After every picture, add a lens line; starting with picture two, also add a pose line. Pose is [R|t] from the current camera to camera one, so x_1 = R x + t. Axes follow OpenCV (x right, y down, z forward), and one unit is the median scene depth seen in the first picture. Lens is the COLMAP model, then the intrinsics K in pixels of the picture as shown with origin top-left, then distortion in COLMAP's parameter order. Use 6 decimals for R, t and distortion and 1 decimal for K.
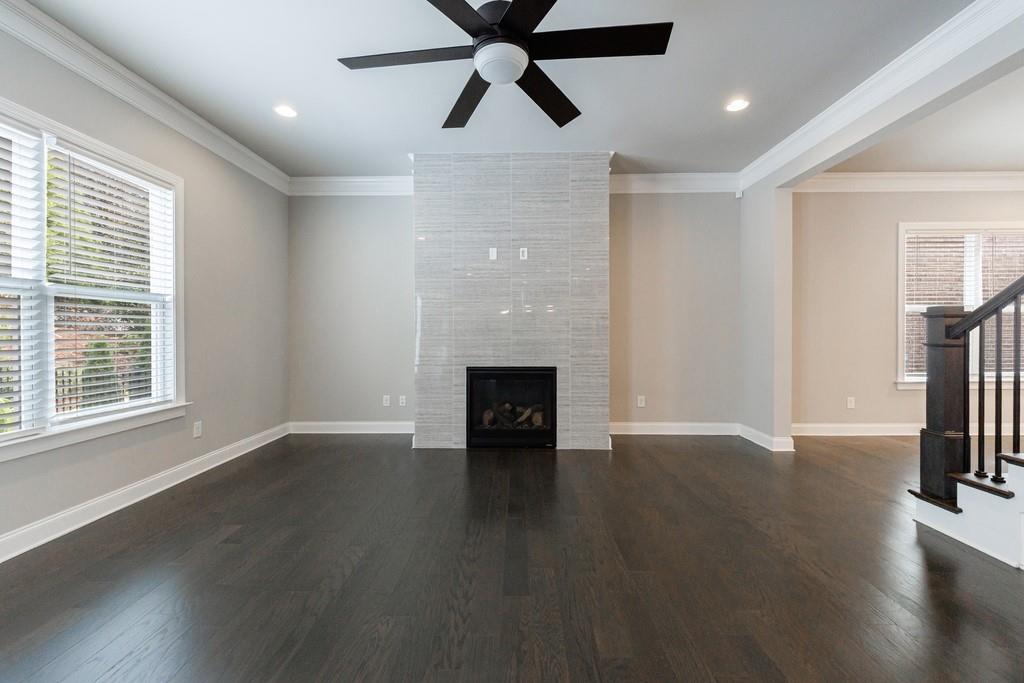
lens RADIAL K [[404.8, 0, 508.4], [0, 404.8, 336.0], [0, 0, 1]] dist [0.000613, -0.000104]
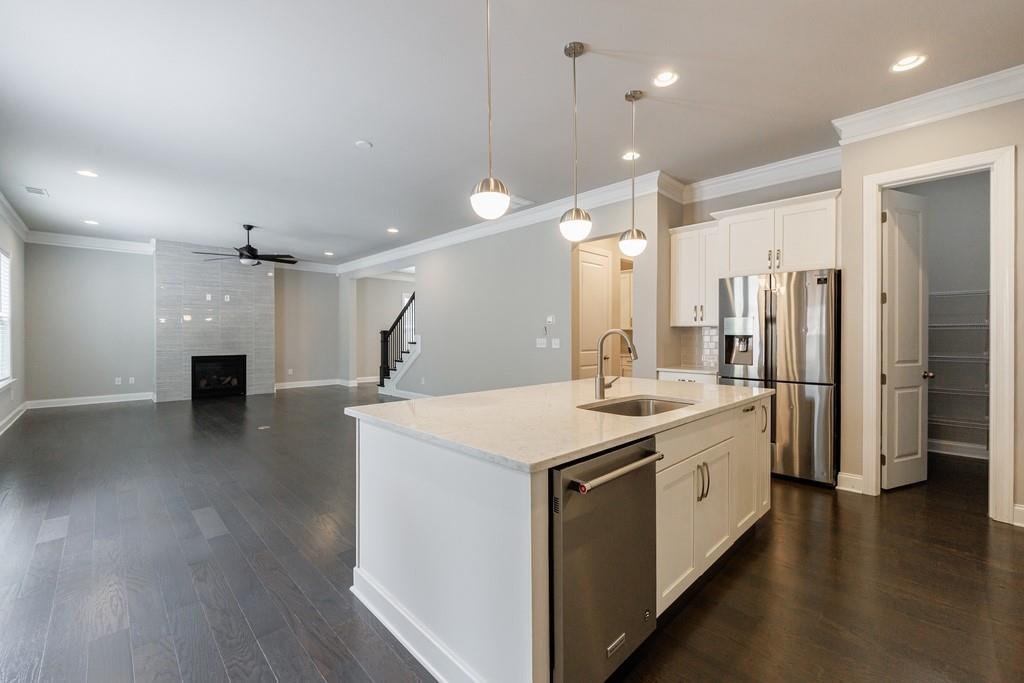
lens RADIAL K [[427.1, 0, 513.6], [0, 427.1, 333.1], [0, 0, 1]] dist [-0.001584, -0.000491]
pose [[0.692375, 0.004662, 0.721523, -0.497464], [0.005092, 0.999923, -0.011346, -0.001755], [-0.721520, 0.011530, 0.692298, -1.451595]]
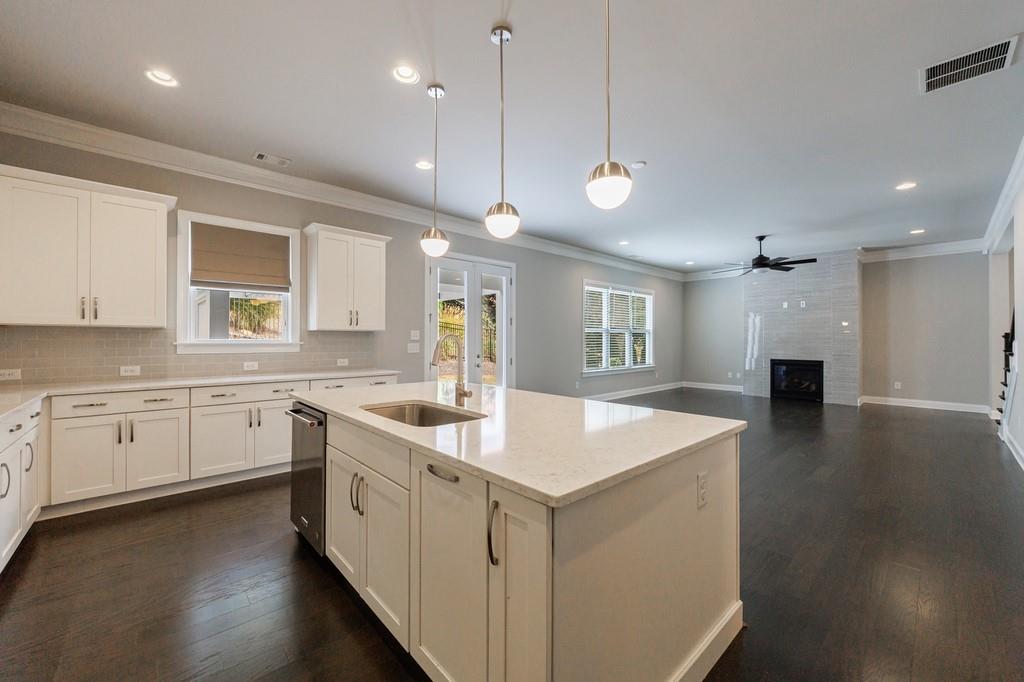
lens RADIAL K [[404.8, 0, 508.4], [0, 404.8, 335.5], [0, 0, 1]] dist [0.000613, -0.000104]
pose [[0.692209, -0.005969, -0.721672, 0.476740], [-0.008173, 0.999837, -0.016110, -0.002048], [0.721651, 0.017050, 0.692047, -1.456849]]
